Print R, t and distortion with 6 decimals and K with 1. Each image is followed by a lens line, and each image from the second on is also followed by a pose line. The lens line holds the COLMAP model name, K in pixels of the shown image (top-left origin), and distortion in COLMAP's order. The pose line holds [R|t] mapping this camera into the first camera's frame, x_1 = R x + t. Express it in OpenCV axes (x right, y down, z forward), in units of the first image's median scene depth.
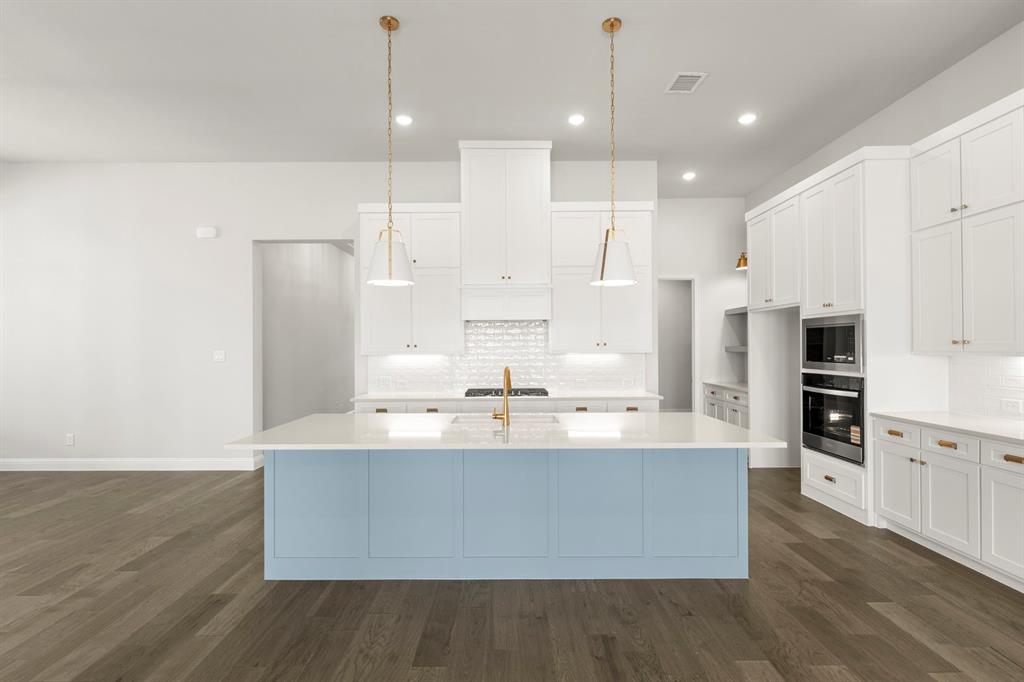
lens RADIAL K [[479.0, 0, 505.2], [0, 479.0, 341.9], [0, 0, 1]] dist [0.000397, 0.000088]
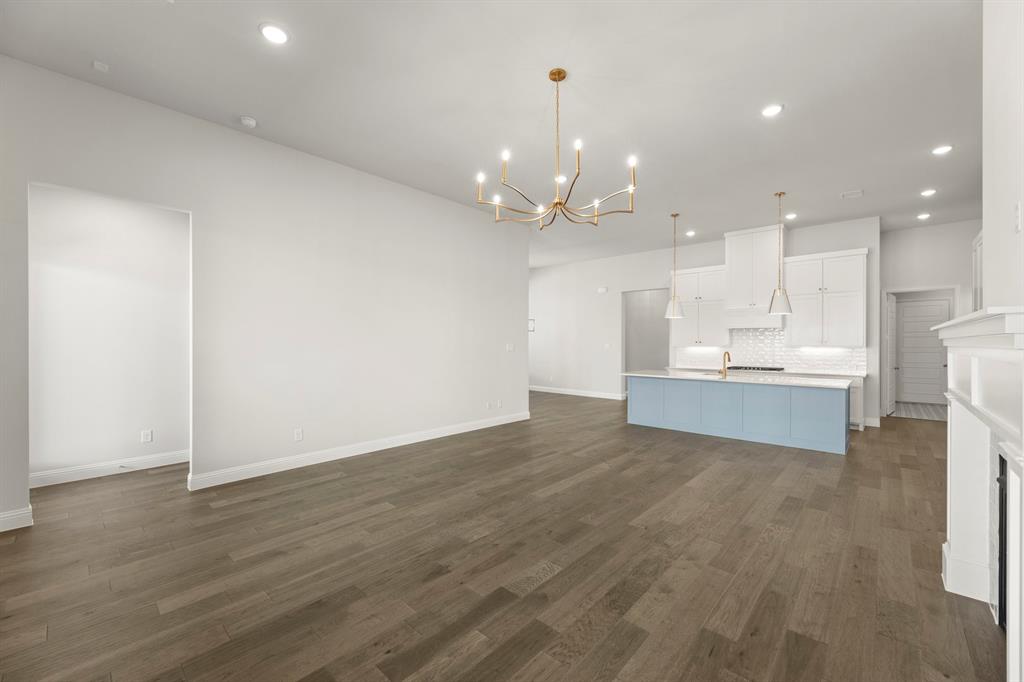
lens RADIAL K [[407.3, 0, 511.6], [0, 407.3, 347.9], [0, 0, 1]] dist [-0.000351, 0.000025]
pose [[0.745360, 0.015050, -0.666492, 0.454618], [-0.000286, 0.999752, 0.022255, -0.005931], [0.666662, -0.016398, 0.745180, -0.967654]]
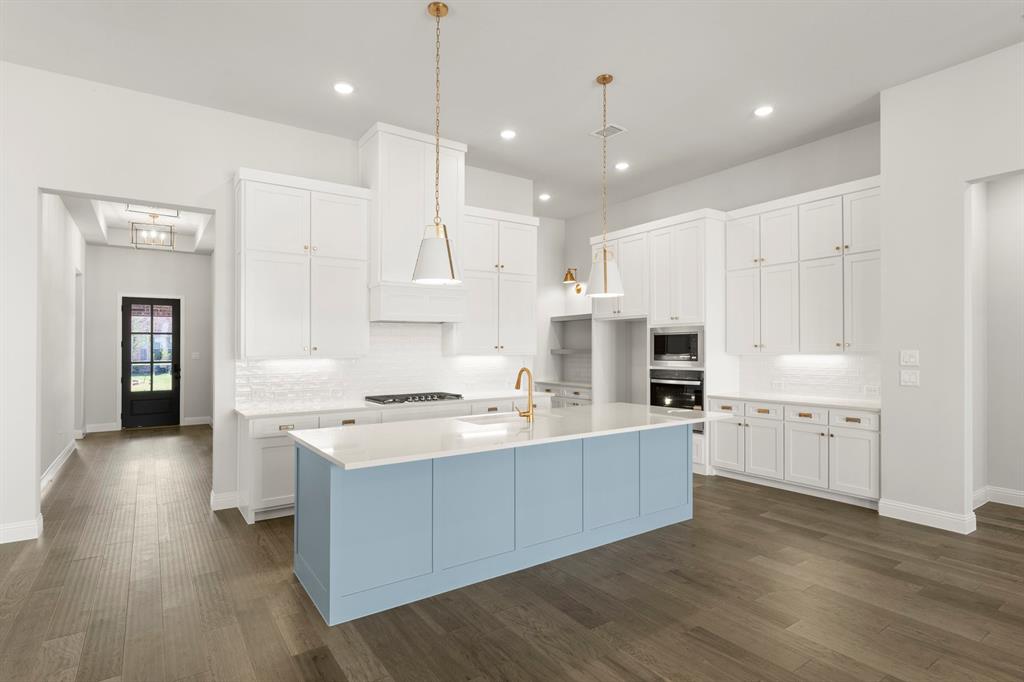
lens RADIAL K [[534.6, 0, 512.0], [0, 534.6, 341.0], [0, 0, 1]] dist [0.001754, 0.000890]
pose [[0.815231, 0.009181, 0.579063, -0.606598], [-0.003926, 0.999939, -0.010327, 0.005289], [-0.579122, 0.006146, 0.815218, 0.040267]]
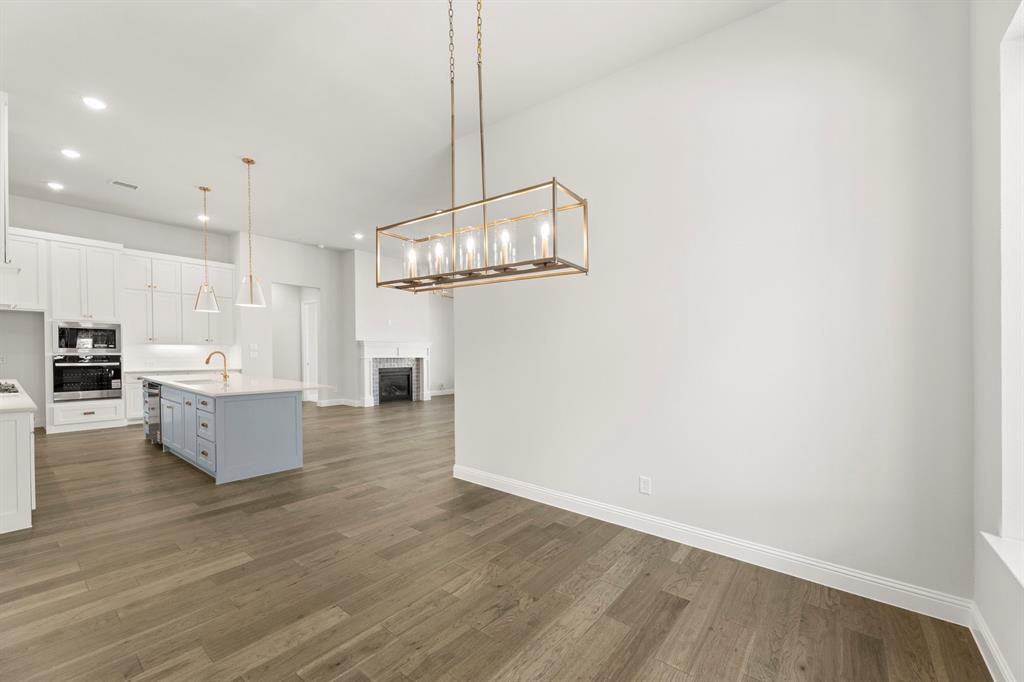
lens RADIAL K [[408.9, 0, 512.4], [0, 408.9, 363.6], [0, 0, 1]] dist [0.021079, -0.000011]
pose [[-0.795050, -0.031626, 0.605719, -1.609958], [-0.018845, 0.999446, 0.027449, 0.029168], [-0.606251, 0.010408, -0.795205, 1.358382]]
